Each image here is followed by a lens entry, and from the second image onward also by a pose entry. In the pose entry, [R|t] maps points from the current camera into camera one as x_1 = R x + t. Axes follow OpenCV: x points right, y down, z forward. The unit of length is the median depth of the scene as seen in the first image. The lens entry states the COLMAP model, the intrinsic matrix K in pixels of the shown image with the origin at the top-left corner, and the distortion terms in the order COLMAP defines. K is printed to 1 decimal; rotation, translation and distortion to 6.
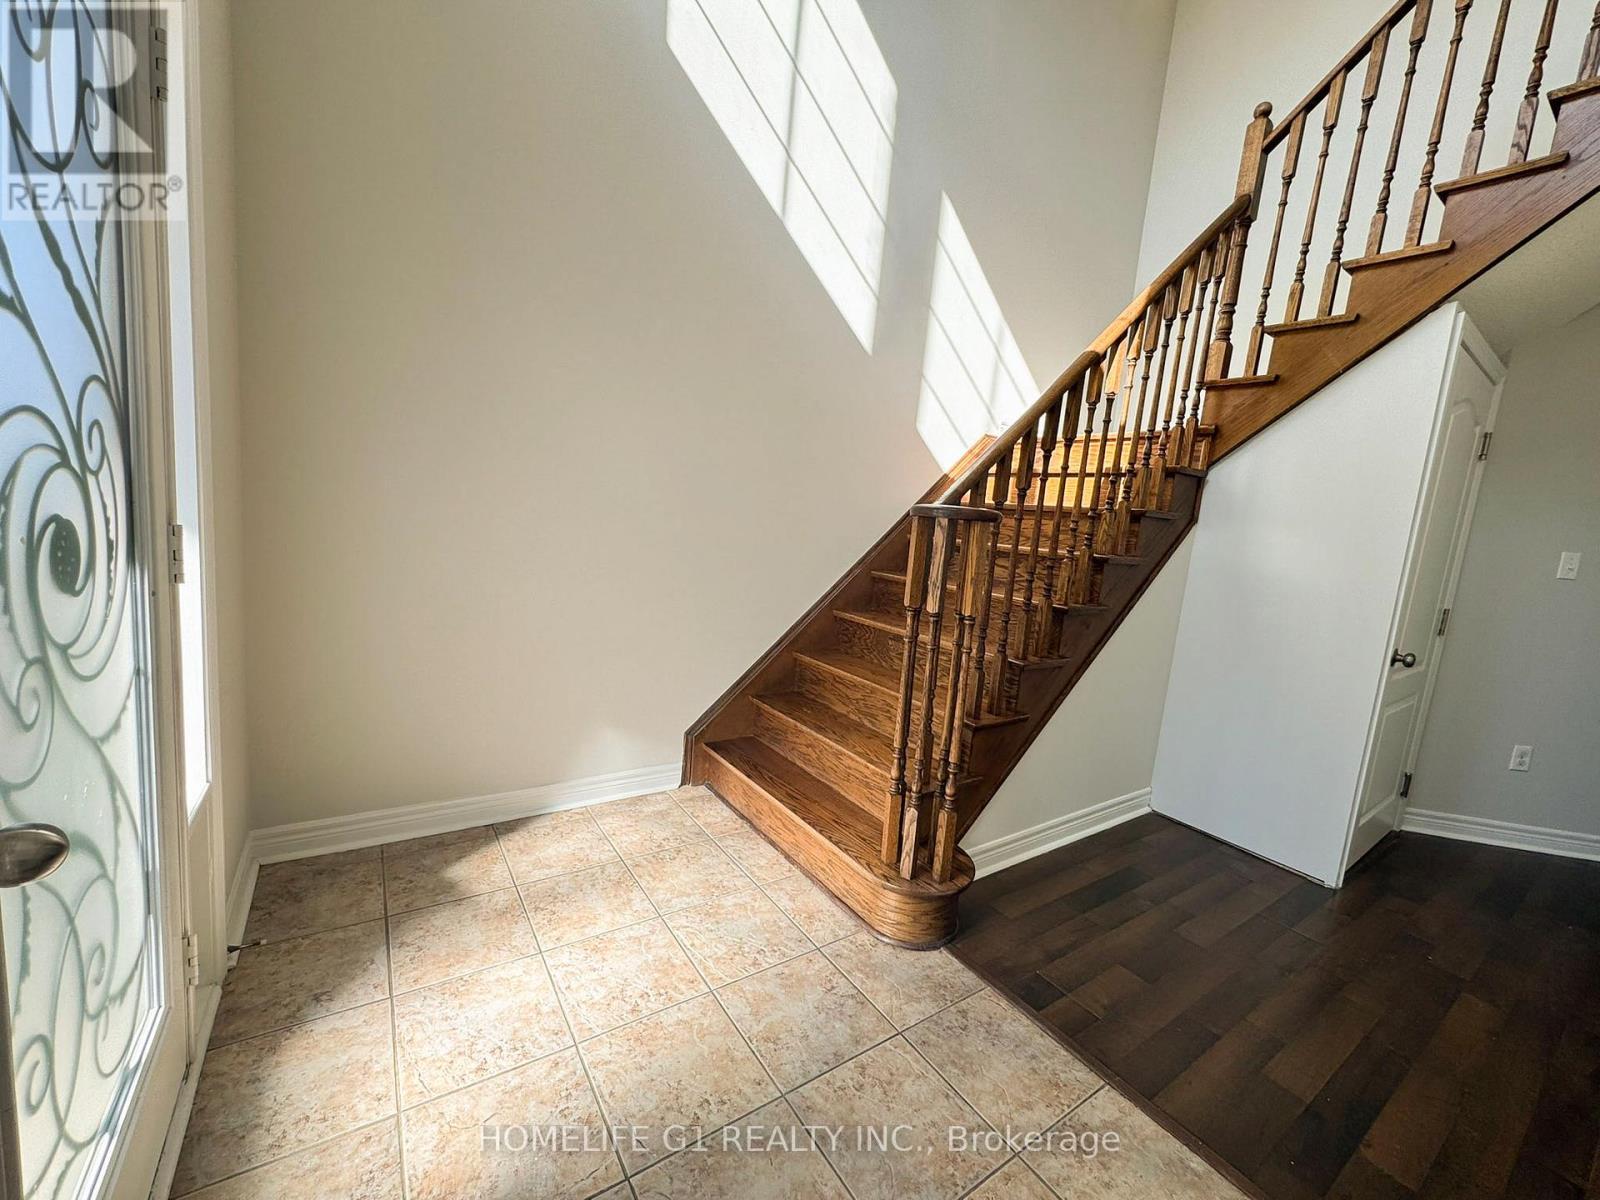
lens RADIAL K [[639.6, 0, 797.4], [0, 639.6, 595.6], [0, 0, 1]] dist [-0.003744, 0.001289]
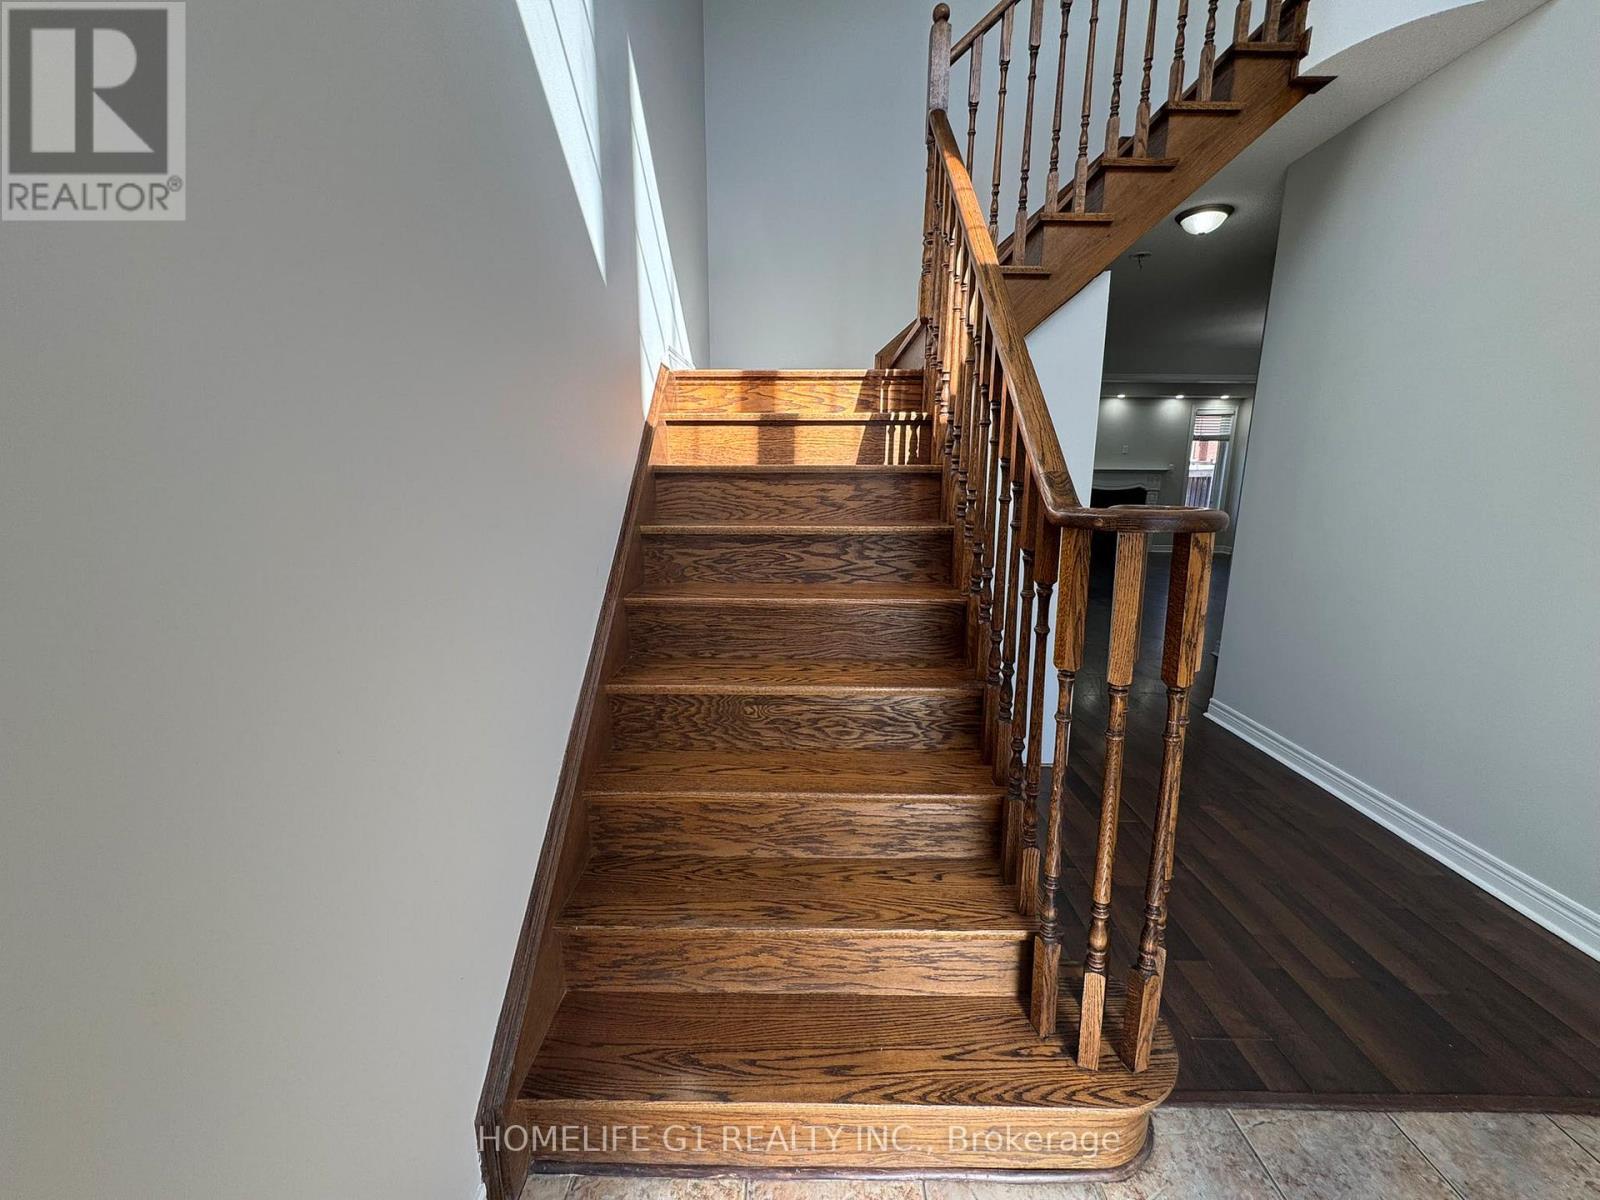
lens RADIAL K [[639.6, 0, 804.0], [0, 639.6, 599.1], [0, 0, 1]] dist [-0.003744, 0.001289]
pose [[0.571385, -0.246467, 0.782798, -0.338973], [0.152818, 0.969109, 0.193582, -0.170418], [-0.806329, 0.009016, 0.591399, 0.694881]]
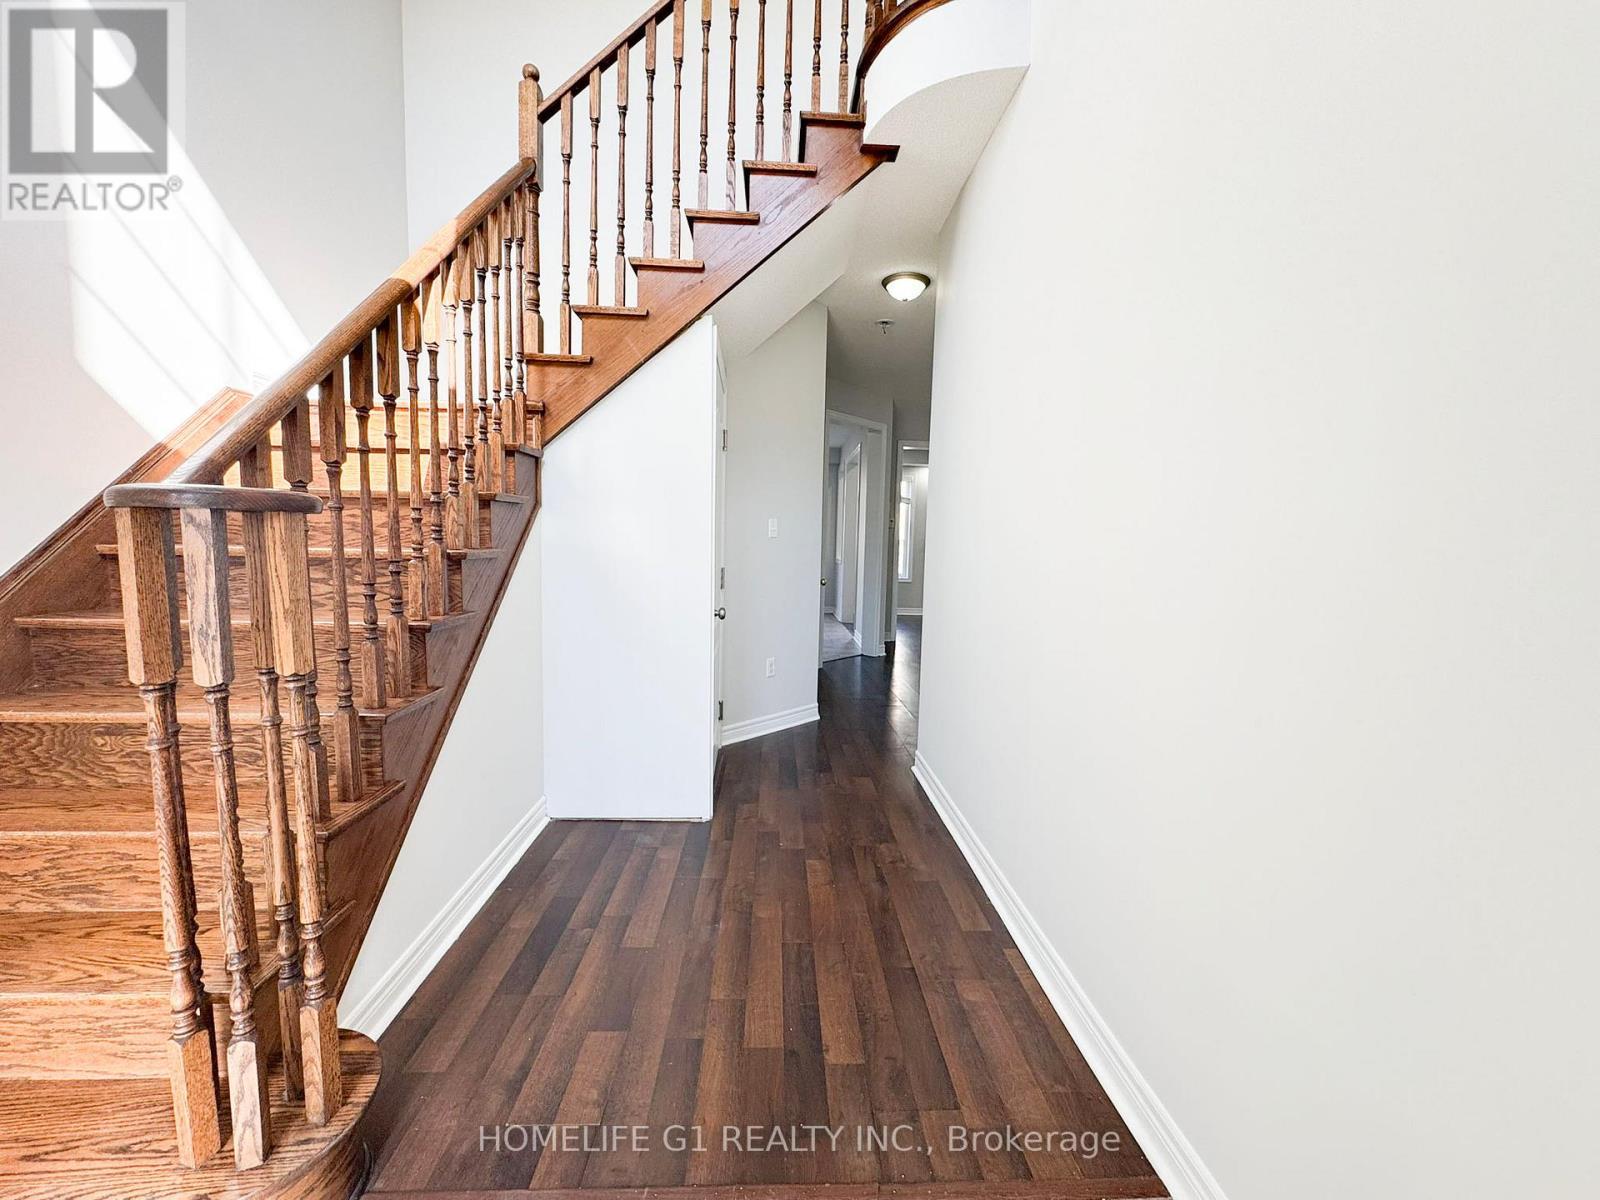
lens RADIAL K [[639.6, 0, 799.4], [0, 639.6, 597.9], [0, 0, 1]] dist [-0.003744, 0.001289]
pose [[0.529867, -0.152163, 0.834319, 0.028087], [0.136514, 0.986247, 0.093173, -0.021079], [-0.837022, 0.064527, 0.543352, 0.216708]]
